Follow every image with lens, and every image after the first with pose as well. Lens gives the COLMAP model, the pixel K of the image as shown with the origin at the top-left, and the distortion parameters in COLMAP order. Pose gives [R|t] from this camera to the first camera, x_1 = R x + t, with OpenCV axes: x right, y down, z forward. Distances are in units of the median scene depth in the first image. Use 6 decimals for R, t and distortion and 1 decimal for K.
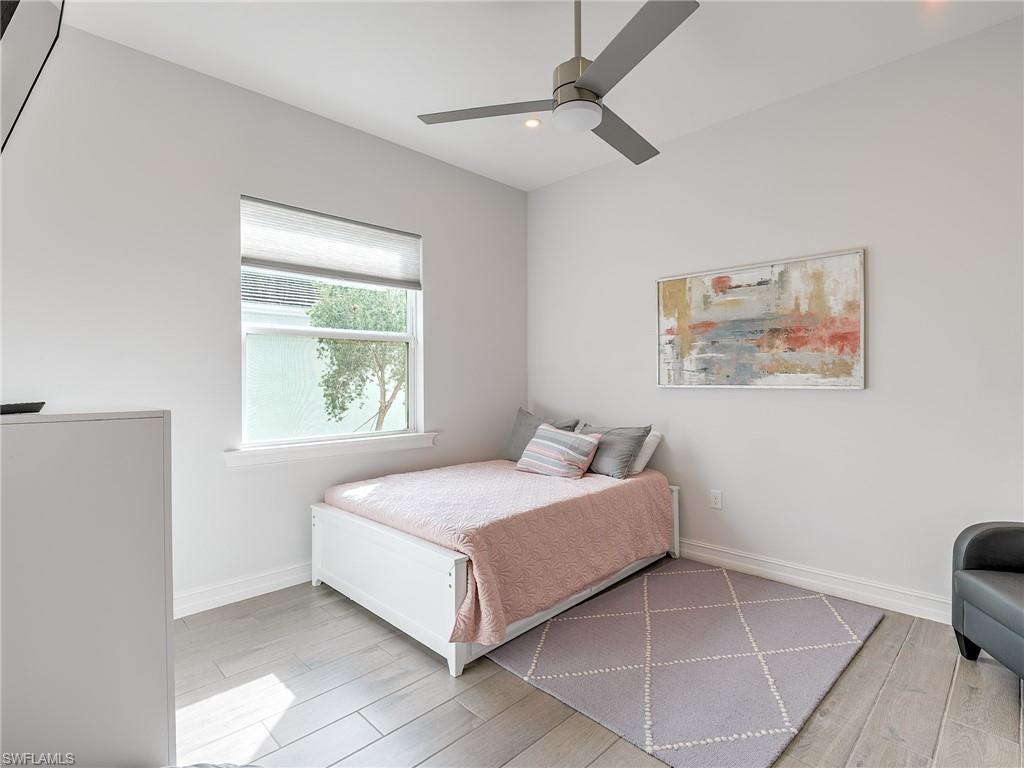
lens RADIAL K [[513.8, 0, 511.3], [0, 513.8, 378.6], [0, 0, 1]] dist [0.015542, -0.022927]
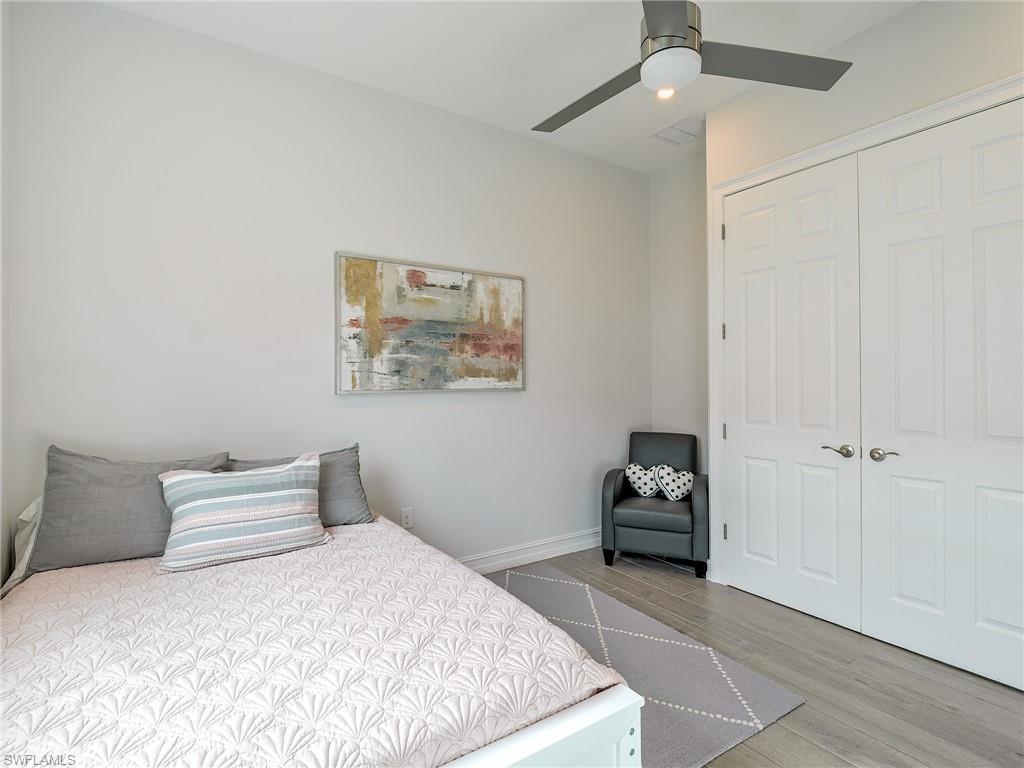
lens RADIAL K [[513.8, 0, 511.3], [0, 513.8, 378.6], [0, 0, 1]] dist [0.015542, -0.022927]
pose [[0.188510, 0.009119, 0.982029, -0.469949], [0.004997, 0.999935, -0.010245, 0.003448], [-0.982059, 0.006839, 0.188452, 0.693172]]
